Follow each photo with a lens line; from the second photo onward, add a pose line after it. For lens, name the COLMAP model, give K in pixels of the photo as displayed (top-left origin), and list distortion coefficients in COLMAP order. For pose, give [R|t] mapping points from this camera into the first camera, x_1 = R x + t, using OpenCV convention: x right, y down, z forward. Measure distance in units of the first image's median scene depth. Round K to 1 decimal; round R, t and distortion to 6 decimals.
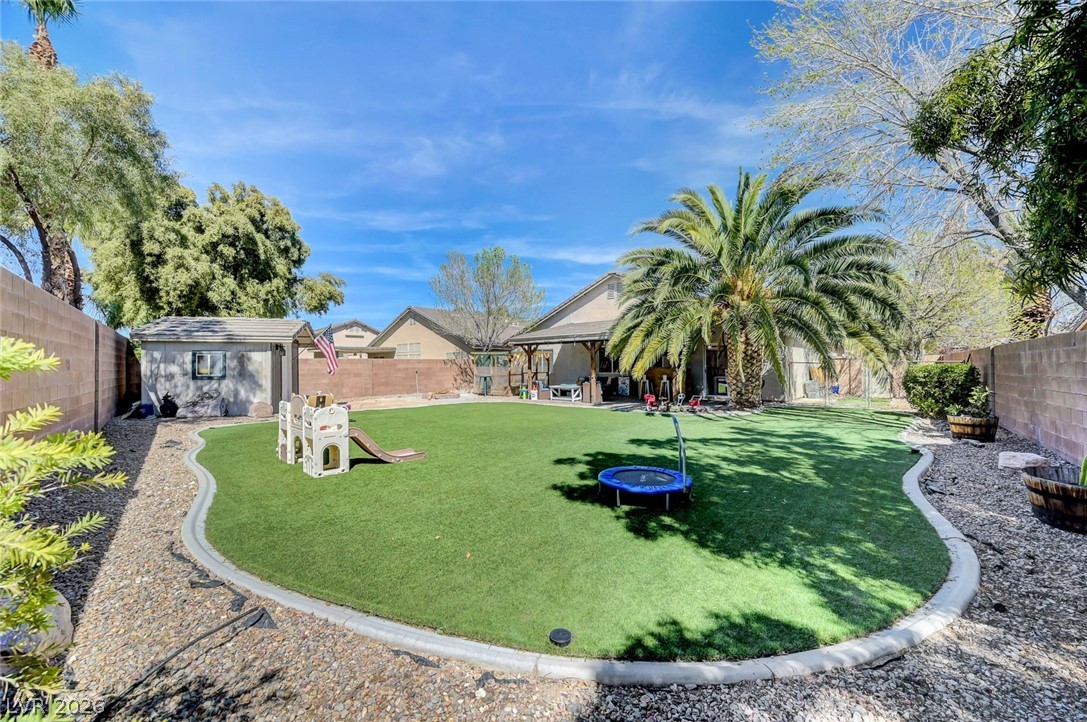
lens RADIAL K [[420.1, 0, 543.5], [0, 420.1, 361.0], [0, 0, 1]] dist [-0.000572, -0.000054]
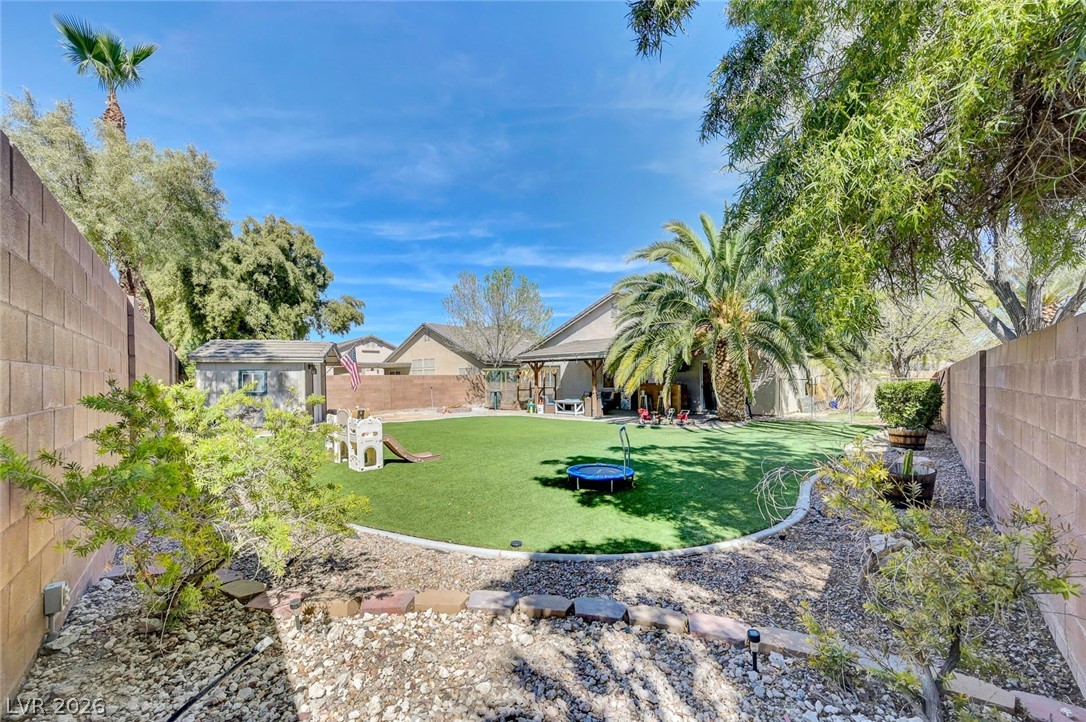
lens RADIAL K [[433.8, 0, 540.1], [0, 433.8, 384.9], [0, 0, 1]] dist [0.000213, 0.000027]
pose [[0.998960, -0.001232, -0.045569, 0.036604], [0.002410, 0.999664, 0.025799, -0.012271], [0.045522, -0.025882, 0.998628, -0.134415]]
